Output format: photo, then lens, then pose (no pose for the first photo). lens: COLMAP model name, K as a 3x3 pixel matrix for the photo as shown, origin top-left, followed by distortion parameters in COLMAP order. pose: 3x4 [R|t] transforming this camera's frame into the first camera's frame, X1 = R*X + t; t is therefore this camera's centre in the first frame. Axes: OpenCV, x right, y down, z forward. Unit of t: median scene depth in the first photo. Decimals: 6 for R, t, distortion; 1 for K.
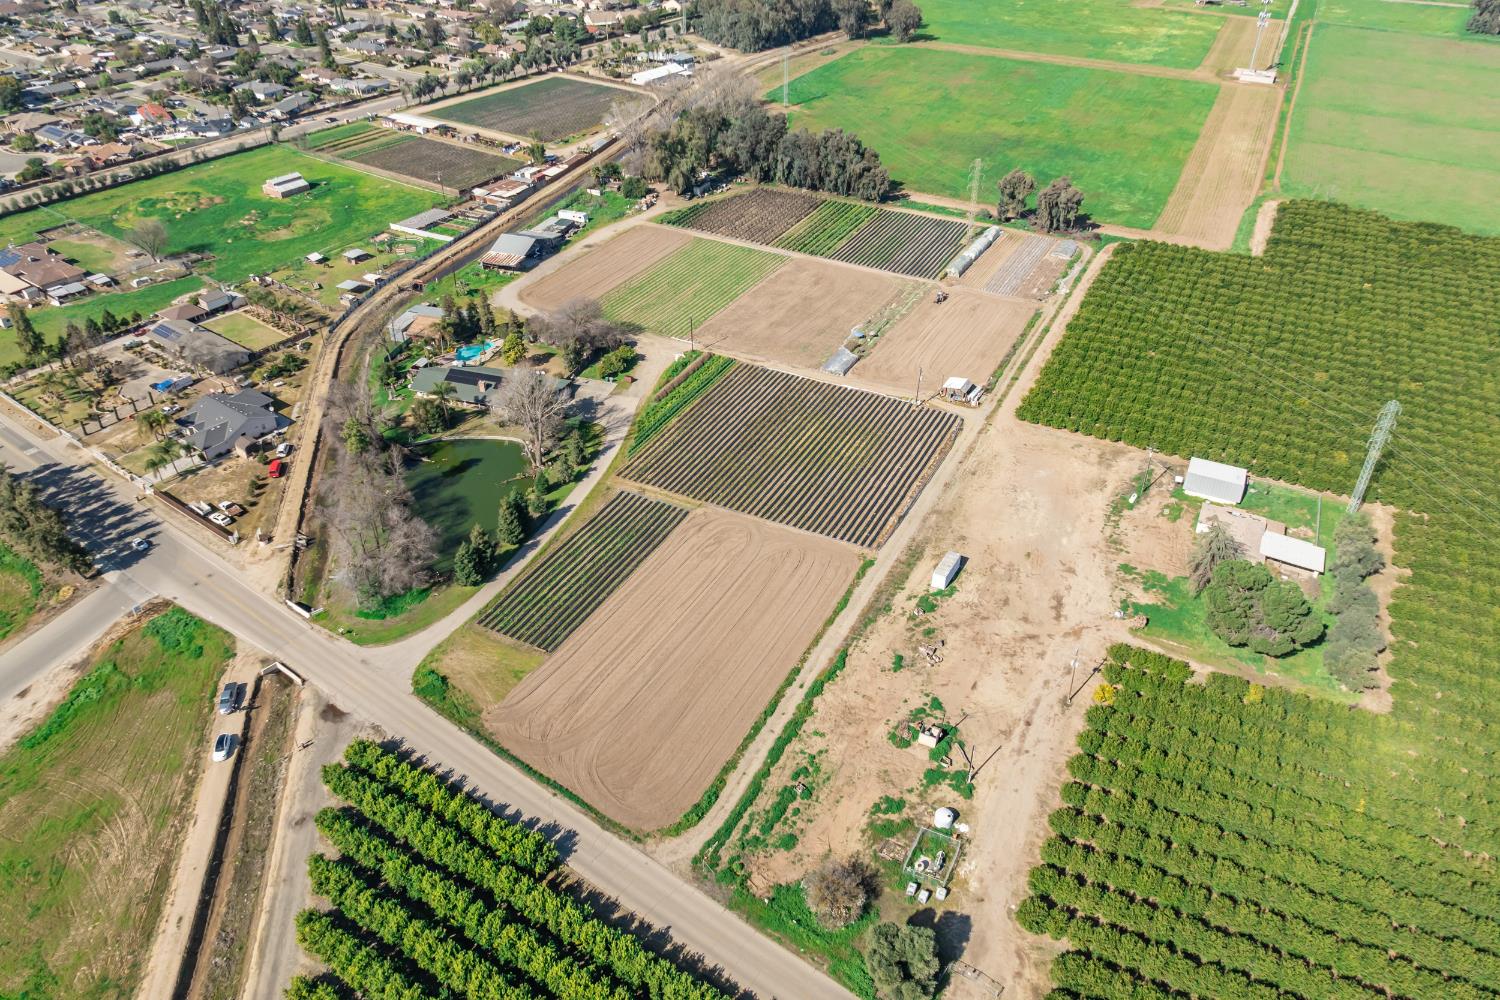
lens RADIAL K [[1009.4, 0, 749.9], [0, 1009.4, 500.6], [0, 0, 1]] dist [-0.040972, 0.009725]
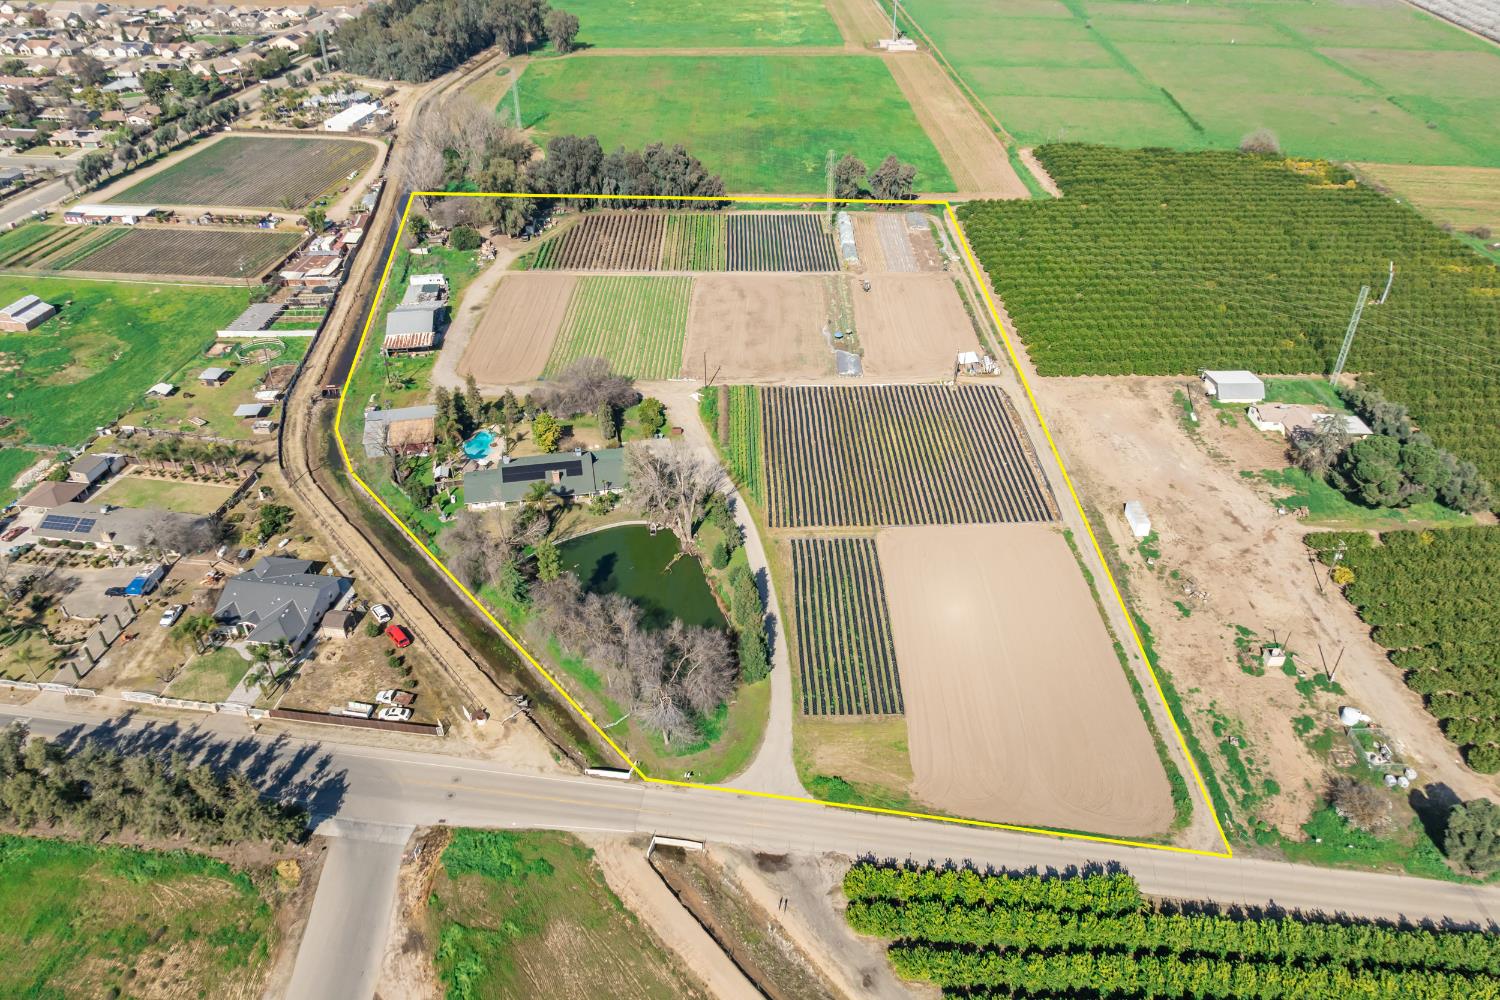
lens RADIAL K [[1009.4, 0, 752.0], [0, 1009.4, 501.1], [0, 0, 1]] dist [-0.040972, 0.009725]
pose [[0.889500, -0.270894, 0.367975, -0.340944], [0.272116, 0.960982, 0.049668, -0.069556], [-0.367072, 0.055953, 0.928508, 0.091472]]
